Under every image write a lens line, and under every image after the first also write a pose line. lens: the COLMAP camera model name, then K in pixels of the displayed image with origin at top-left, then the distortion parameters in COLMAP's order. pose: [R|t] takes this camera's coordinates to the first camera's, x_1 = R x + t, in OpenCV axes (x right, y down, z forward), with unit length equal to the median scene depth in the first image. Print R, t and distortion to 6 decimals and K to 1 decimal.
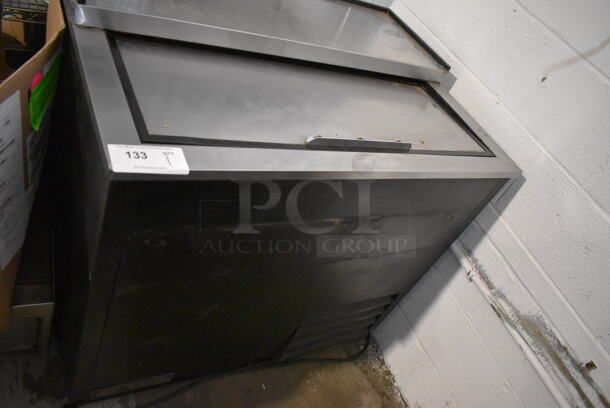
lens RADIAL K [[490.7, 0, 305.6], [0, 490.7, 204.7], [0, 0, 1]] dist [-0.088060, 0.007238]
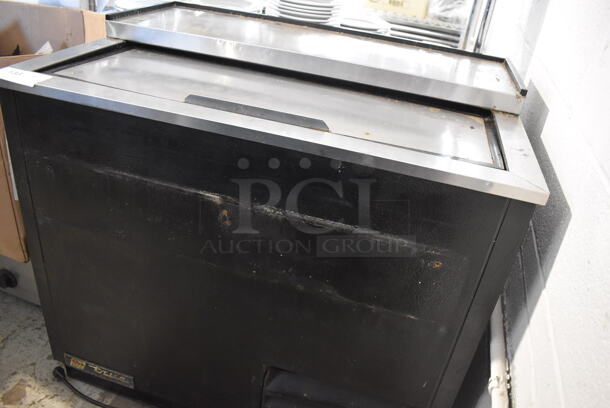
lens RADIAL K [[484.4, 0, 308.4], [0, 484.4, 203.5], [0, 0, 1]] dist [-0.096554, 0.015230]
pose [[0.726546, 0.037172, -0.686112, 0.489838], [-0.303007, 0.913534, -0.271371, 0.142647], [0.616699, 0.405060, 0.674988, 0.345452]]
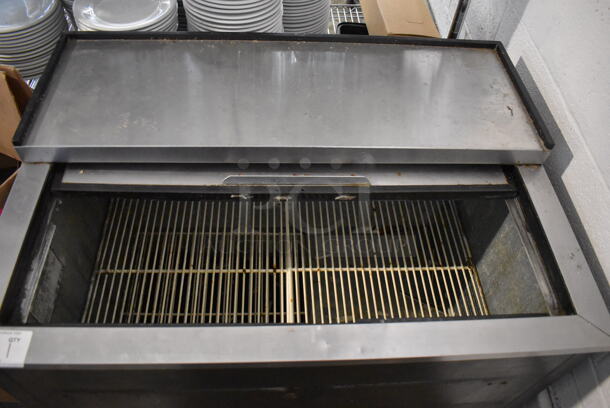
lens RADIAL K [[484.4, 0, 308.4], [0, 484.4, 203.5], [0, 0, 1]] dist [-0.096554, 0.015230]
pose [[0.858545, 0.073744, -0.507408, 0.305900], [-0.035148, 0.995740, 0.085243, -0.217623], [0.511533, -0.055350, 0.857479, 0.241574]]
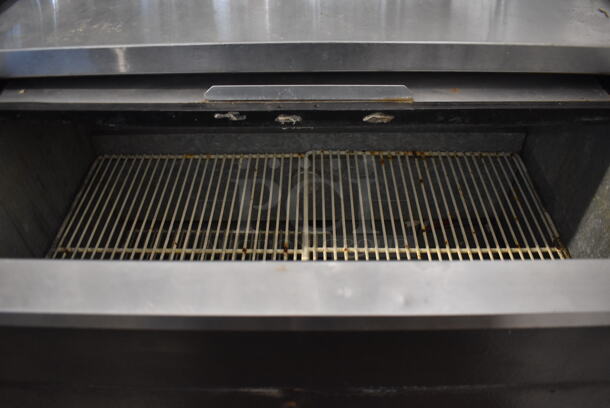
lens RADIAL K [[484.4, 0, 308.4], [0, 484.4, 203.5], [0, 0, 1]] dist [-0.096554, 0.015230]
pose [[0.807629, -0.009858, -0.589608, 0.238224], [-0.028572, 0.998032, -0.055824, -0.082232], [0.588998, 0.061931, 0.805758, 0.408917]]
